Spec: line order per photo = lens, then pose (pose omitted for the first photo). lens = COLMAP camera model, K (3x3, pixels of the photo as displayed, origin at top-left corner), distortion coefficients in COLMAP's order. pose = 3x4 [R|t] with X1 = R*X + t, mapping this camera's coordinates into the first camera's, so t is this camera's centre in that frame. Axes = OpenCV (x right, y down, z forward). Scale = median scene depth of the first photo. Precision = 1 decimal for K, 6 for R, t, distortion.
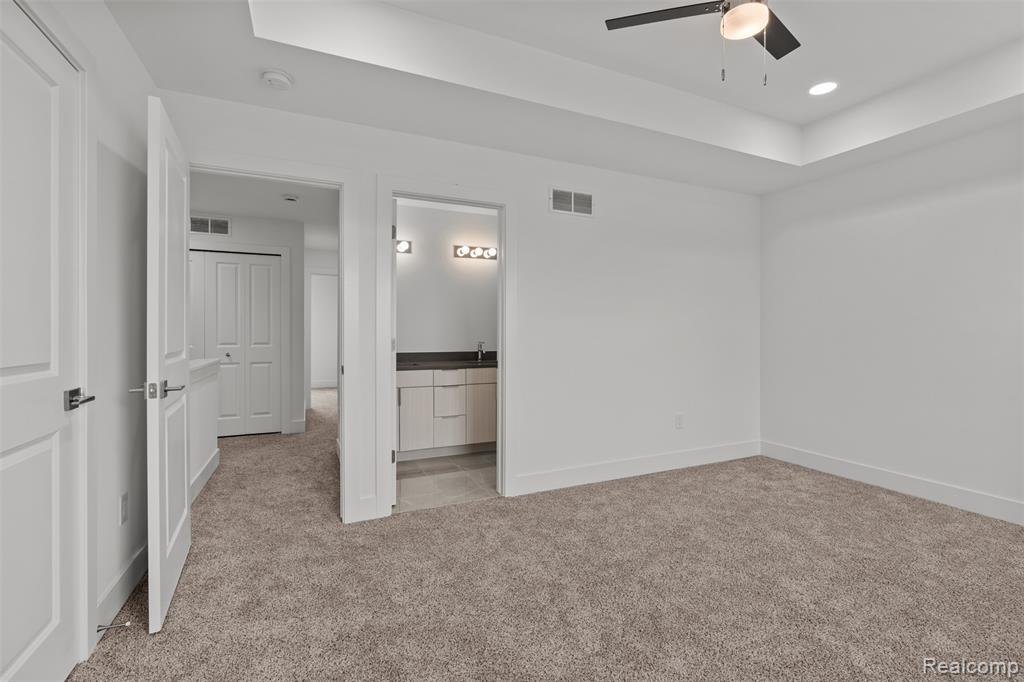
lens RADIAL K [[451.6, 0, 512.0], [0, 451.6, 341.0], [0, 0, 1]] dist [0.001103, -0.000022]
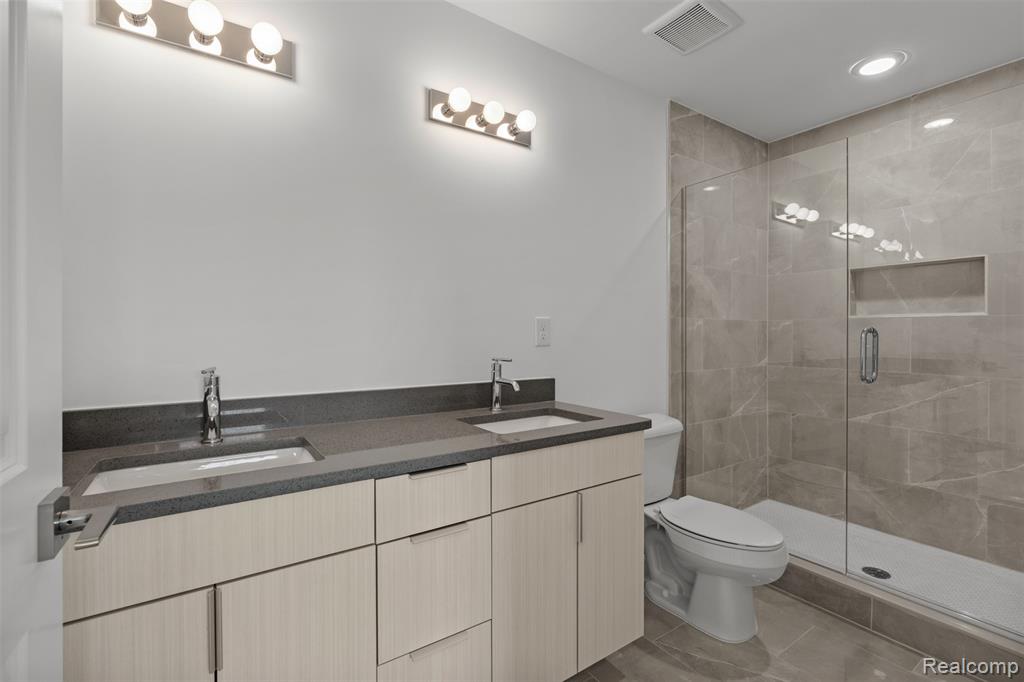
lens RADIAL K [[451.6, 0, 512.0], [0, 451.6, 341.0], [0, 0, 1]] dist [0.001103, -0.000022]
pose [[0.985333, -0.000920, 0.170638, -0.123472], [0.000302, 0.999993, 0.003648, -0.012926], [-0.170640, -0.003543, 0.985327, 0.639878]]
